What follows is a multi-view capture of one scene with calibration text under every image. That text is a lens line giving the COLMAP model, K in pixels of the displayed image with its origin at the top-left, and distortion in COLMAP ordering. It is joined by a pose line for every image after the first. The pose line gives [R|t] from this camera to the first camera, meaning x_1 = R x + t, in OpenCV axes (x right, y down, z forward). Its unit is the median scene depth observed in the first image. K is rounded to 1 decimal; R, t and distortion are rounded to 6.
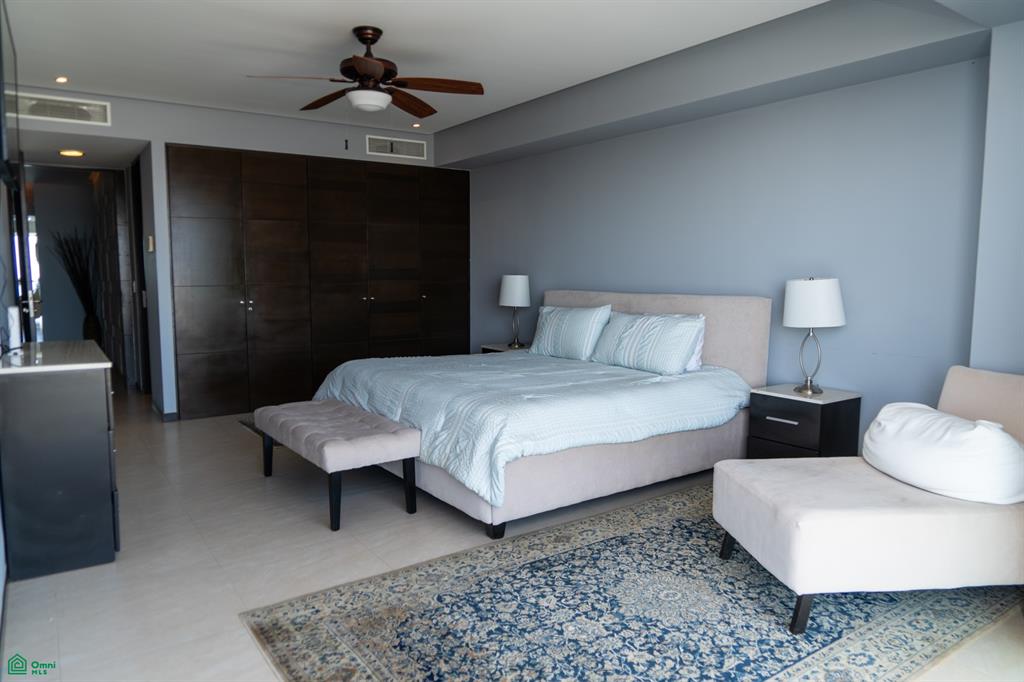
lens RADIAL K [[692.5, 0, 516.5], [0, 692.5, 336.4], [0, 0, 1]] dist [-0.031337, -0.000125]
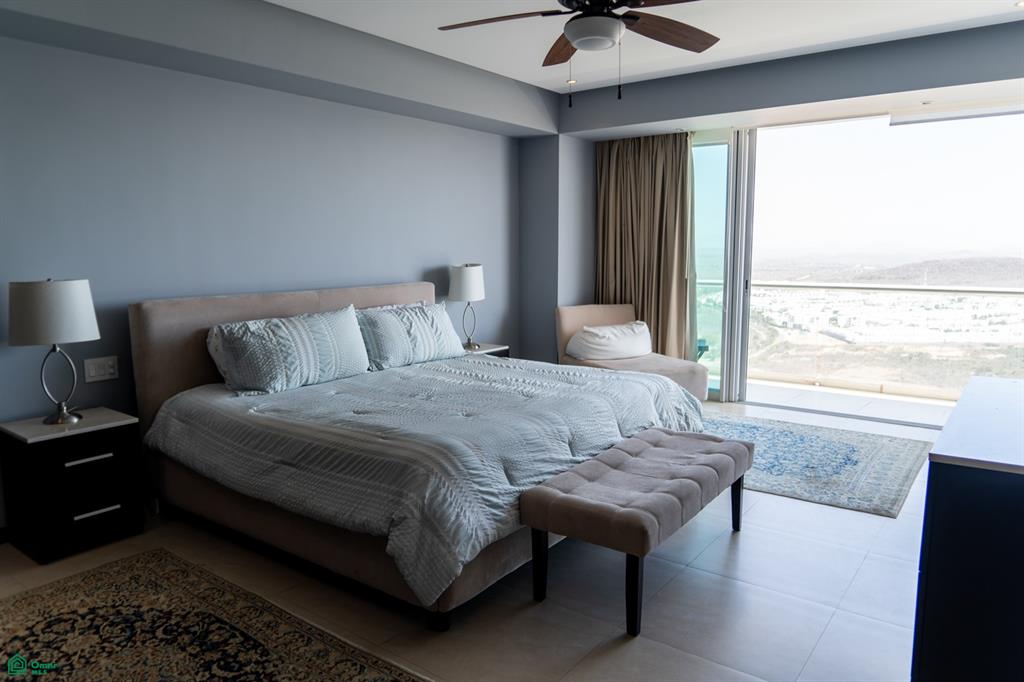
lens RADIAL K [[692.5, 0, 516.5], [0, 692.5, 348.2], [0, 0, 1]] dist [-0.031337, -0.000125]
pose [[-0.318999, -0.118173, 0.940359, -1.352077], [0.107112, 0.981344, 0.159659, -0.201163], [-0.941683, 0.151655, -0.300390, 2.007846]]
